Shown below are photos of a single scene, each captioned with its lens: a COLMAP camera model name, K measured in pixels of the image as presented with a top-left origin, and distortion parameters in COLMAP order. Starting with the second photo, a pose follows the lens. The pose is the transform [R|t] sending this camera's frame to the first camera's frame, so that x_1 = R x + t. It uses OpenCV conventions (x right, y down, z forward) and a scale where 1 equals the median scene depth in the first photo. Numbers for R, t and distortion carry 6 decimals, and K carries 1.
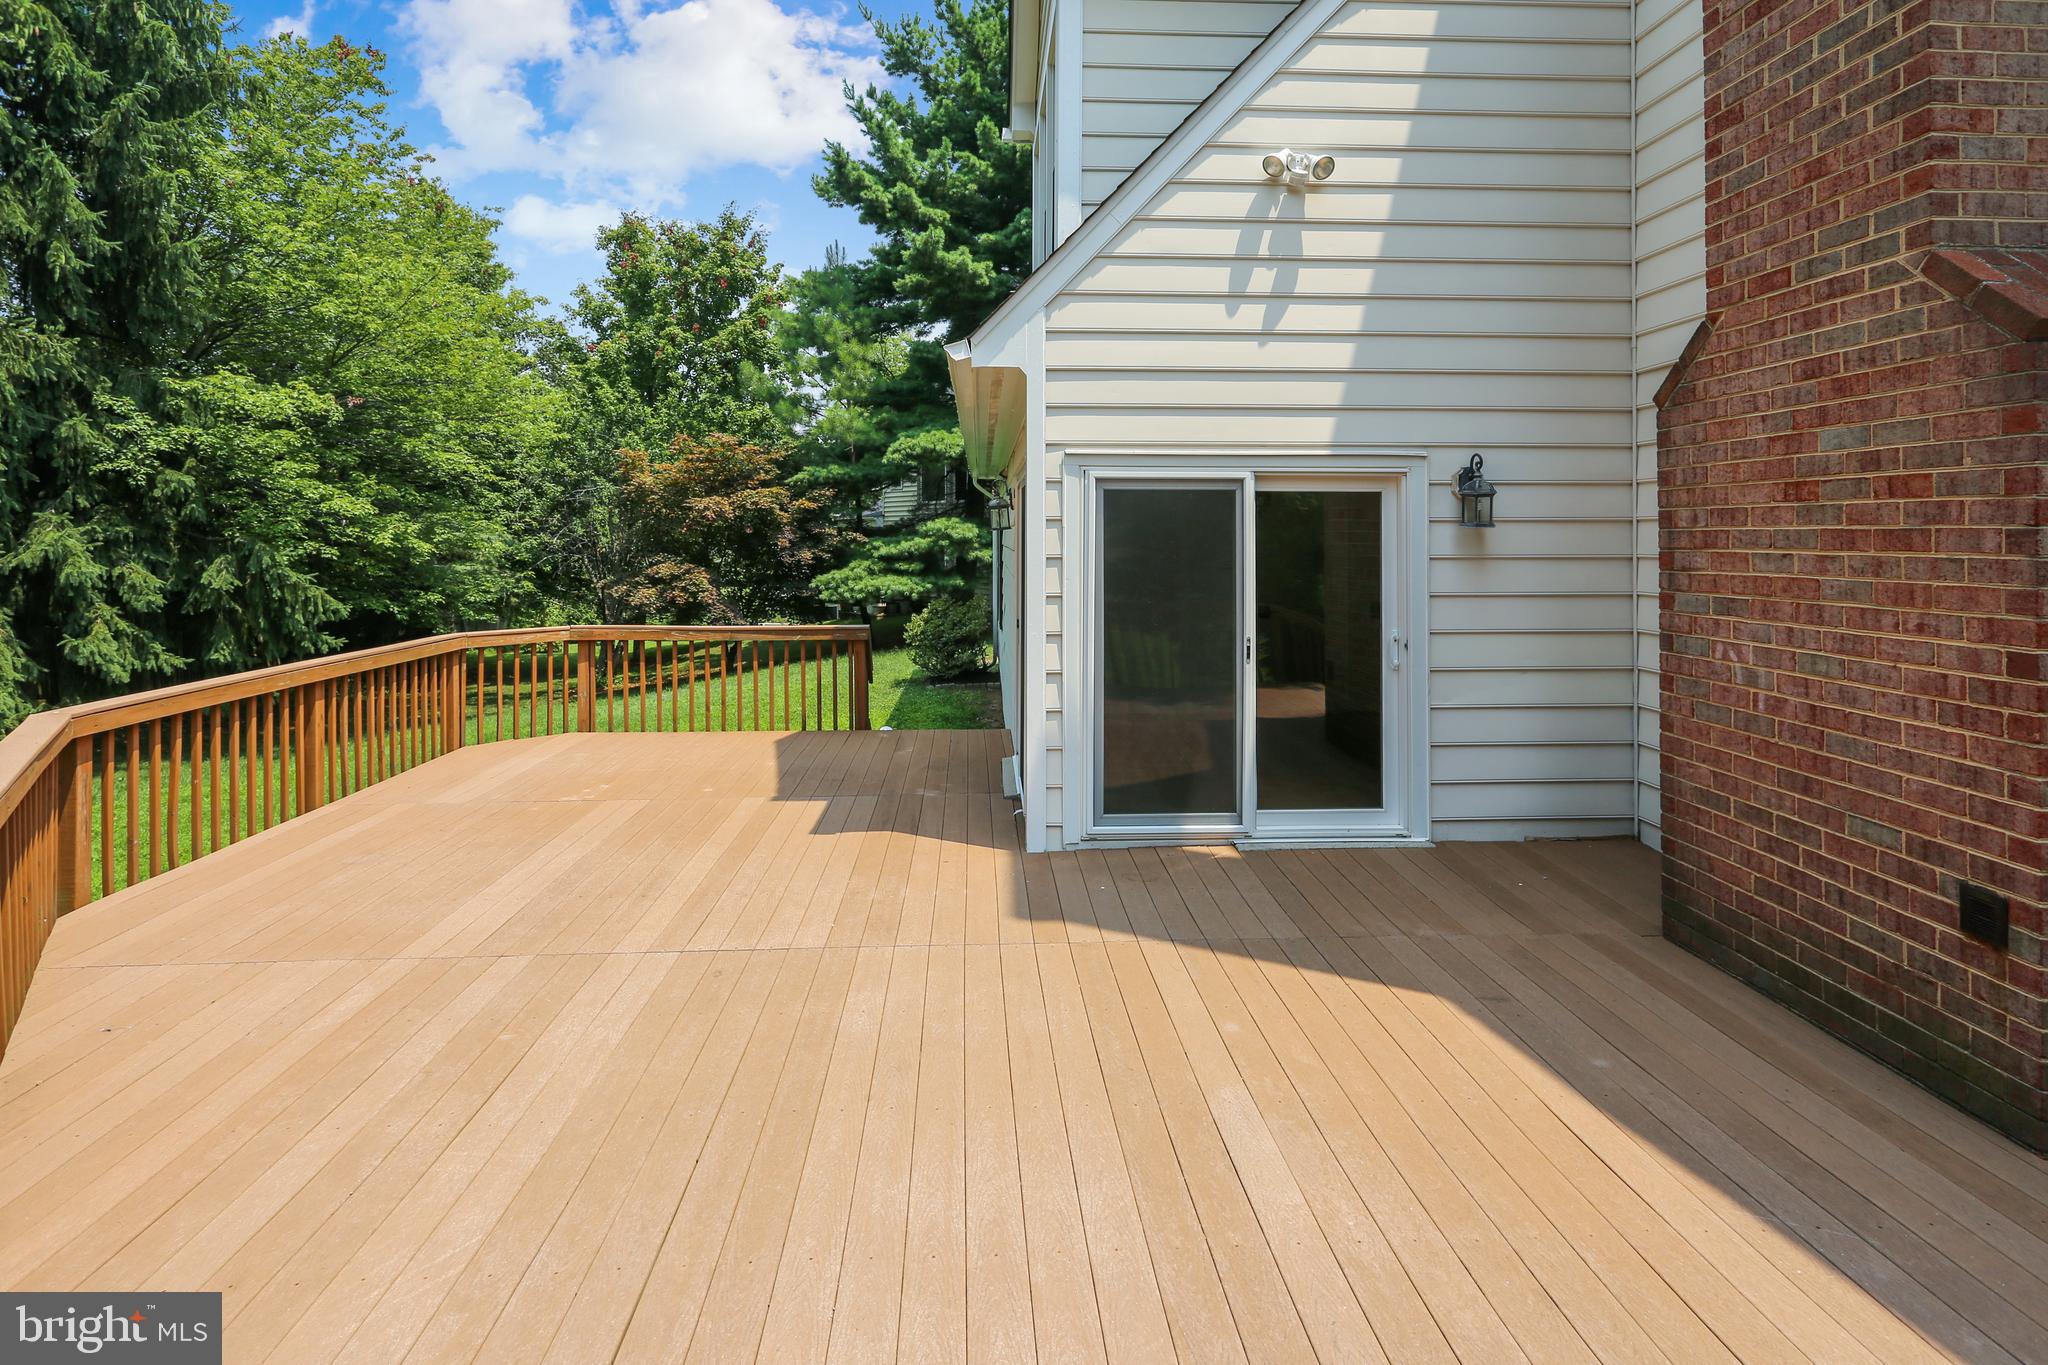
lens RADIAL K [[1027.8, 0, 1037.1], [0, 1027.8, 528.9], [0, 0, 1]] dist [-0.004923, -0.001454]
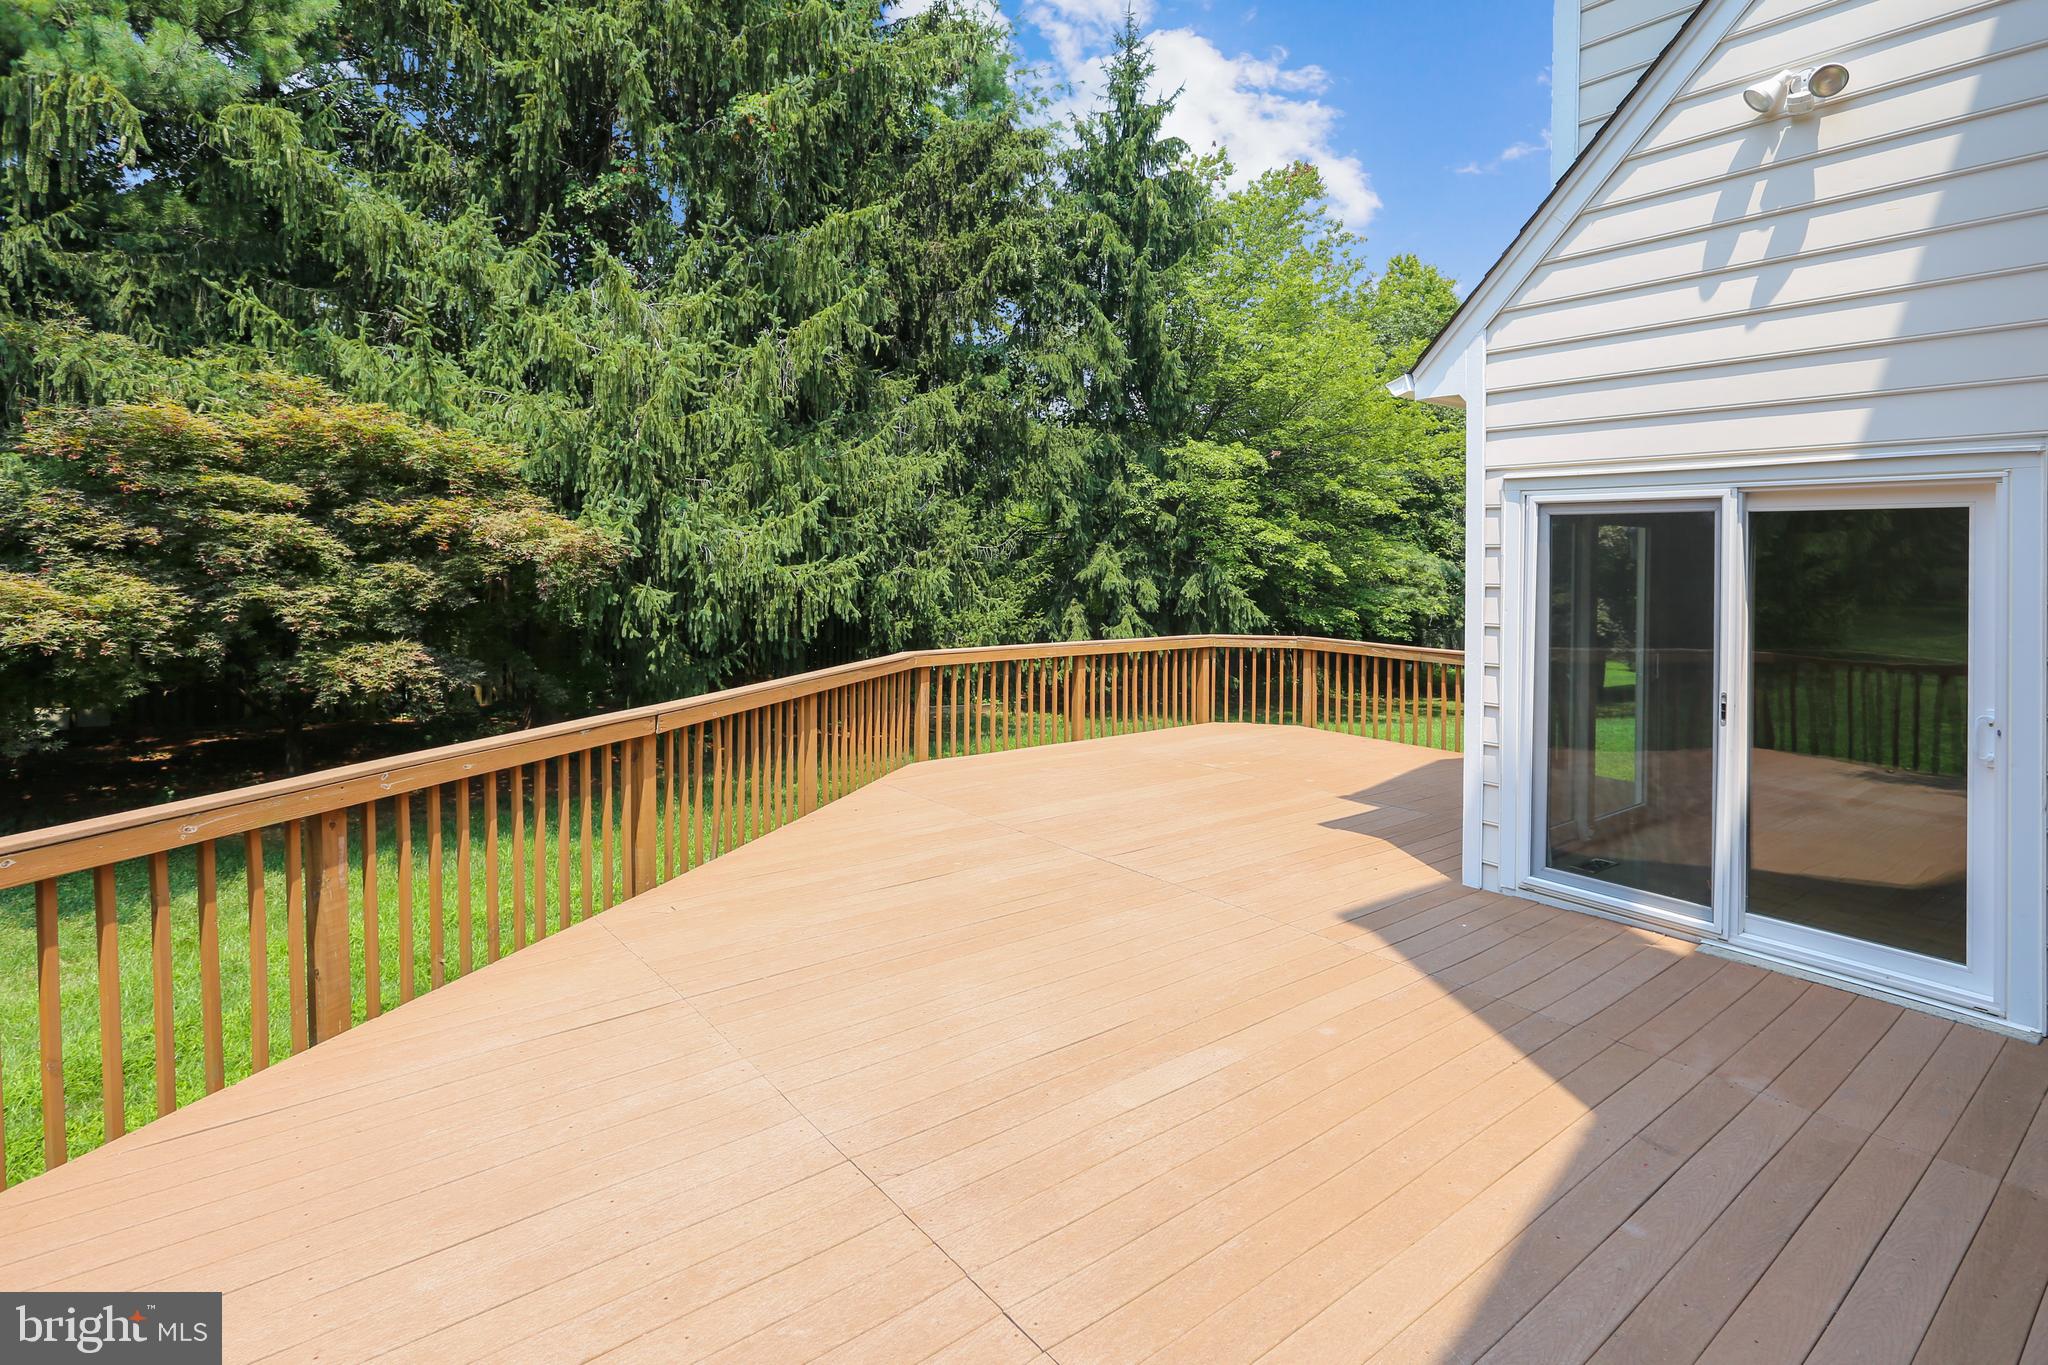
lens RADIAL K [[1027.8, 0, 1031.5], [0, 1027.8, 541.9], [0, 0, 1]] dist [-0.004923, -0.001454]
pose [[0.569881, -0.005366, -0.821710, 0.225485], [-0.006685, 0.999915, -0.011166, -0.000179], [0.821700, 0.011857, 0.569797, 0.037490]]
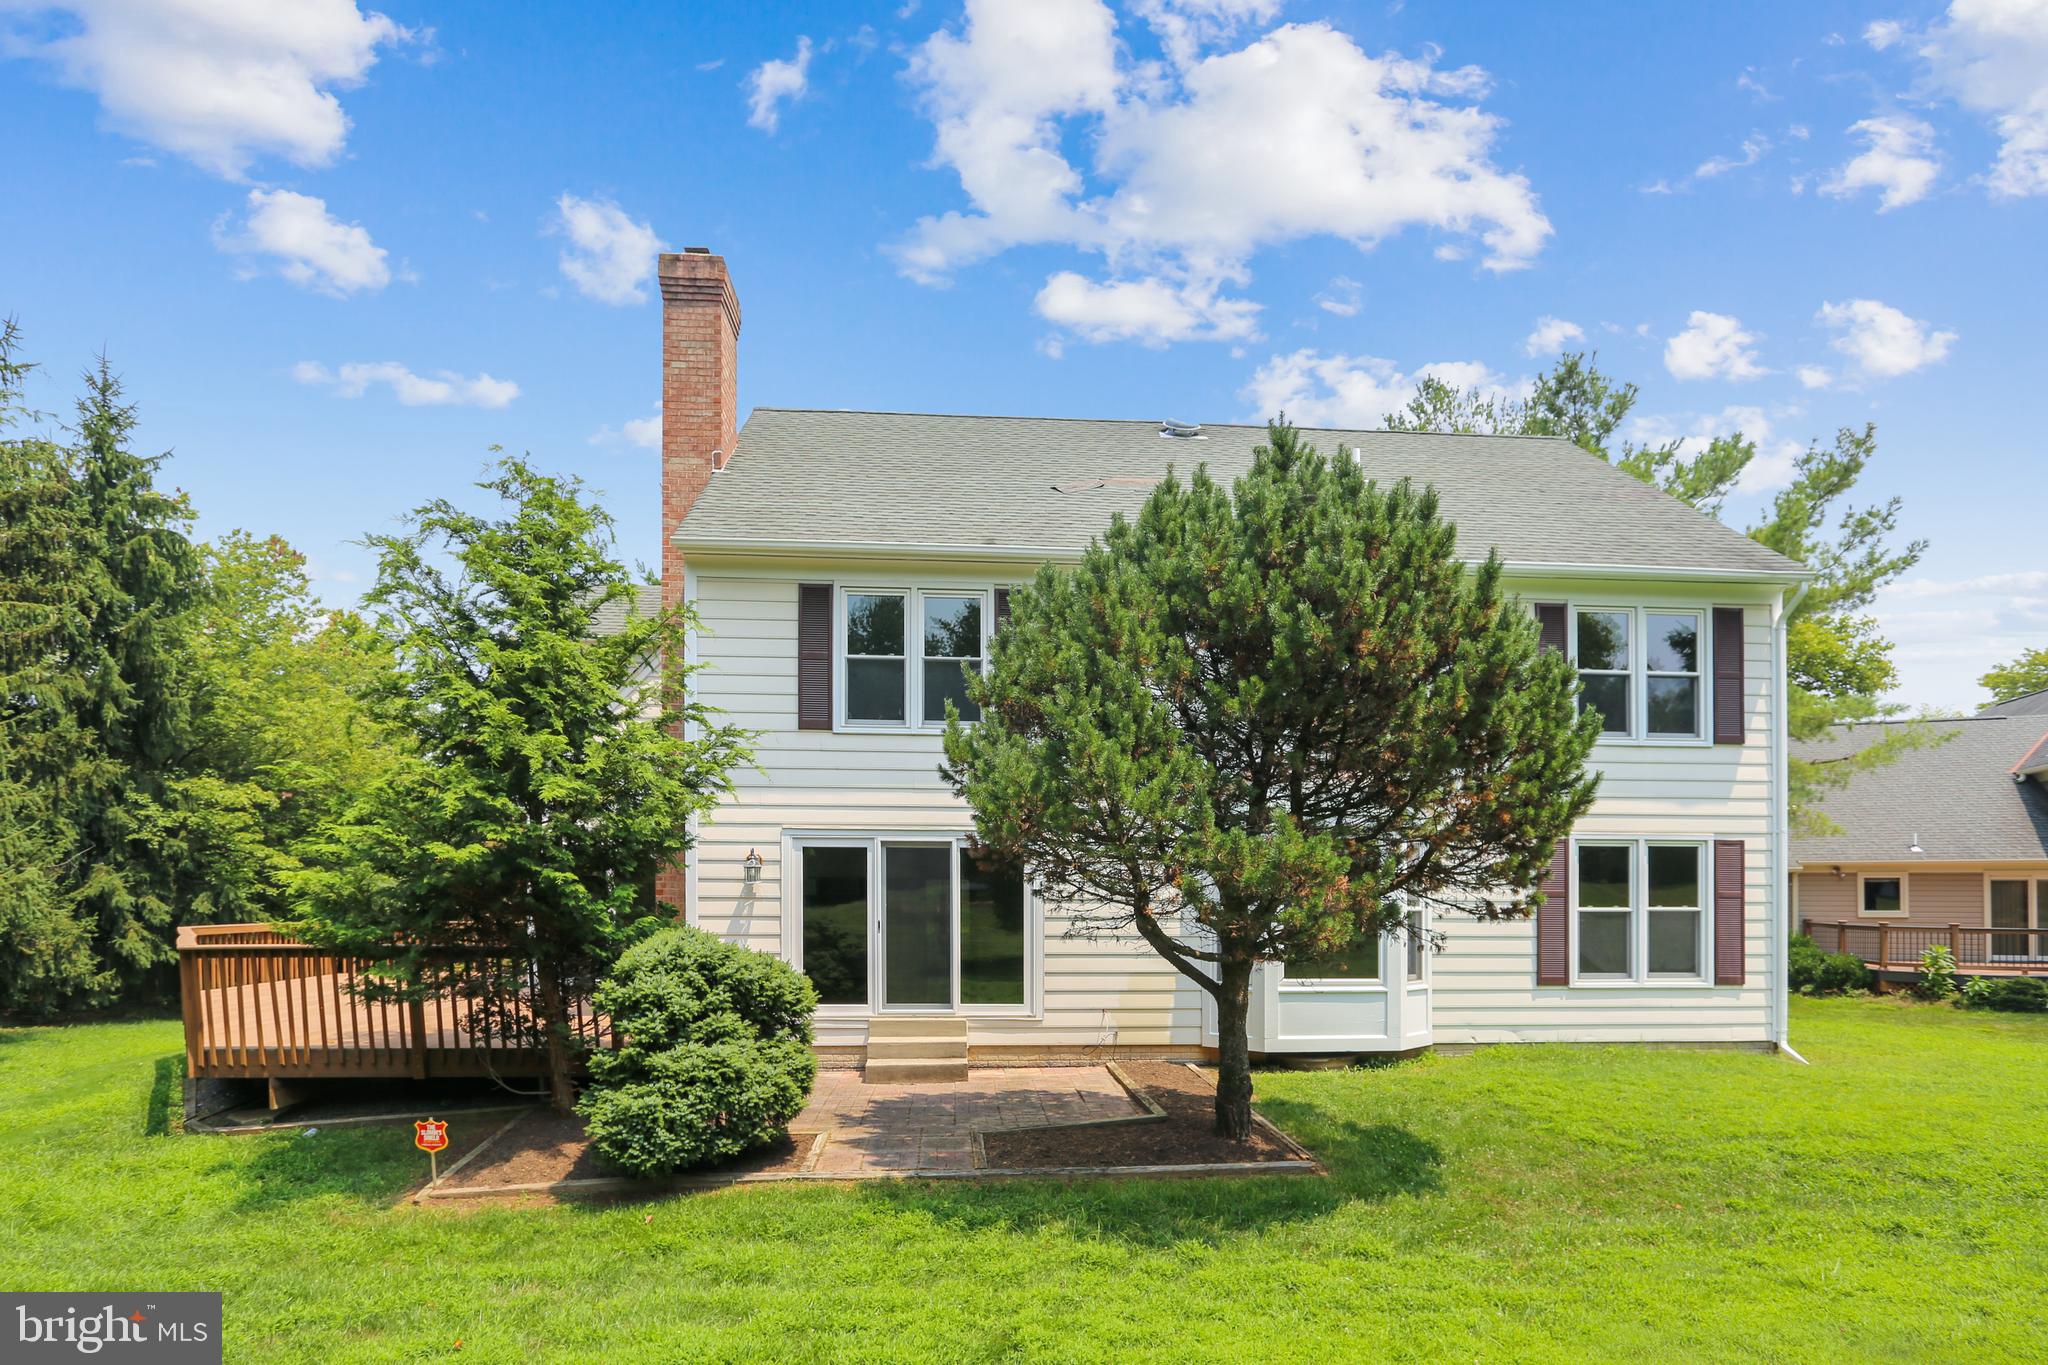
lens RADIAL K [[1092.1, 0, 1031.0], [0, 1092.1, 913.7], [0, 0, 1]] dist [-0.004506, -0.000956]
pose [[0.999942, 0.006091, 0.008892, 0.514856], [-0.006255, 0.999808, 0.018577, 0.021146], [-0.008777, -0.018631, 0.999788, -0.762397]]
